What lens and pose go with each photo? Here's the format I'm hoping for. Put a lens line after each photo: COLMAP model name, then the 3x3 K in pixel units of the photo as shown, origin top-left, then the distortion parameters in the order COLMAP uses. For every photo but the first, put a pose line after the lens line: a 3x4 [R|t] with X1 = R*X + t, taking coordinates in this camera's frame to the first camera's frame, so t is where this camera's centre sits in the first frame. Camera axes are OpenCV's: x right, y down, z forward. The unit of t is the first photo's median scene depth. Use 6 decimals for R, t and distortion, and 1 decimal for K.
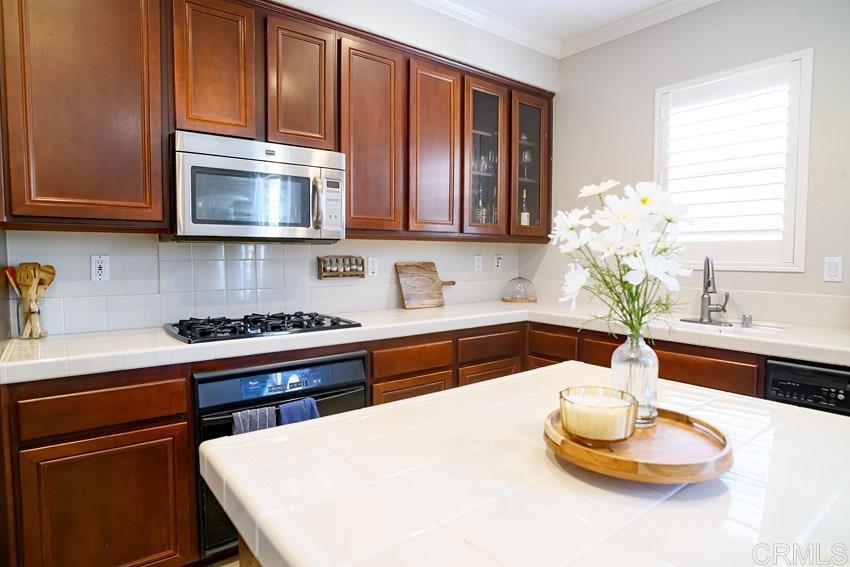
lens RADIAL K [[488.8, 0, 425.0], [0, 488.8, 283.5], [0, 0, 1]] dist [-0.025083, 0.000656]
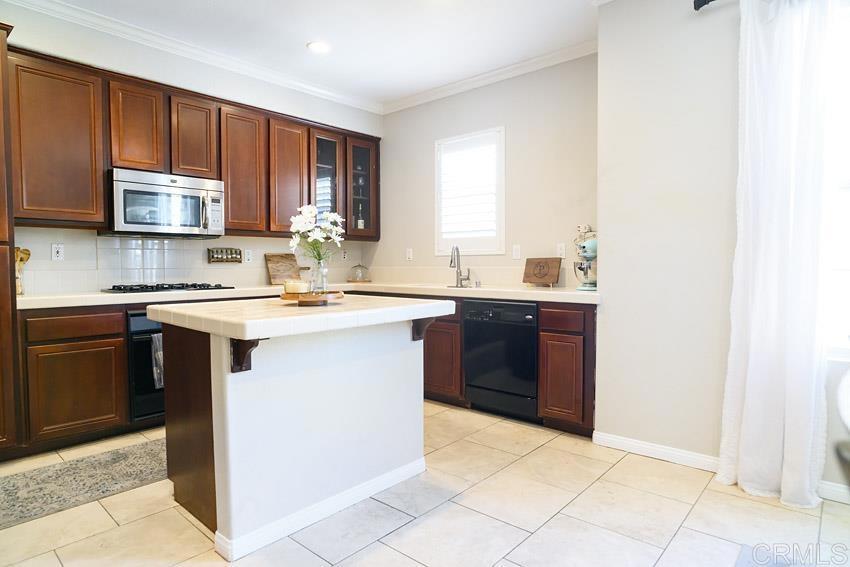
lens RADIAL K [[503.1, 0, 425.0], [0, 503.1, 283.5], [0, 0, 1]] dist [-0.006573, 0.002230]
pose [[0.986032, -0.014052, 0.165963, 0.182427], [0.017844, 0.999612, -0.021381, 0.099704], [-0.165598, 0.024043, 0.985900, -0.632184]]
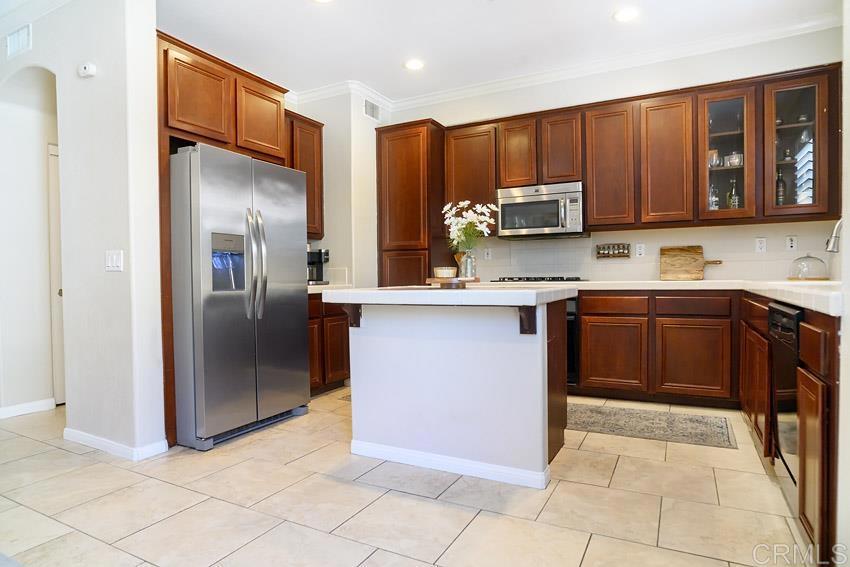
lens RADIAL K [[489.2, 0, 425.0], [0, 489.2, 283.5], [0, 0, 1]] dist [-0.000017, 0.000798]
pose [[0.409929, 0.004462, -0.912107, 1.032878], [-0.047637, 0.998728, -0.016523, 0.127133], [0.910873, 0.050224, 0.409620, -0.162297]]
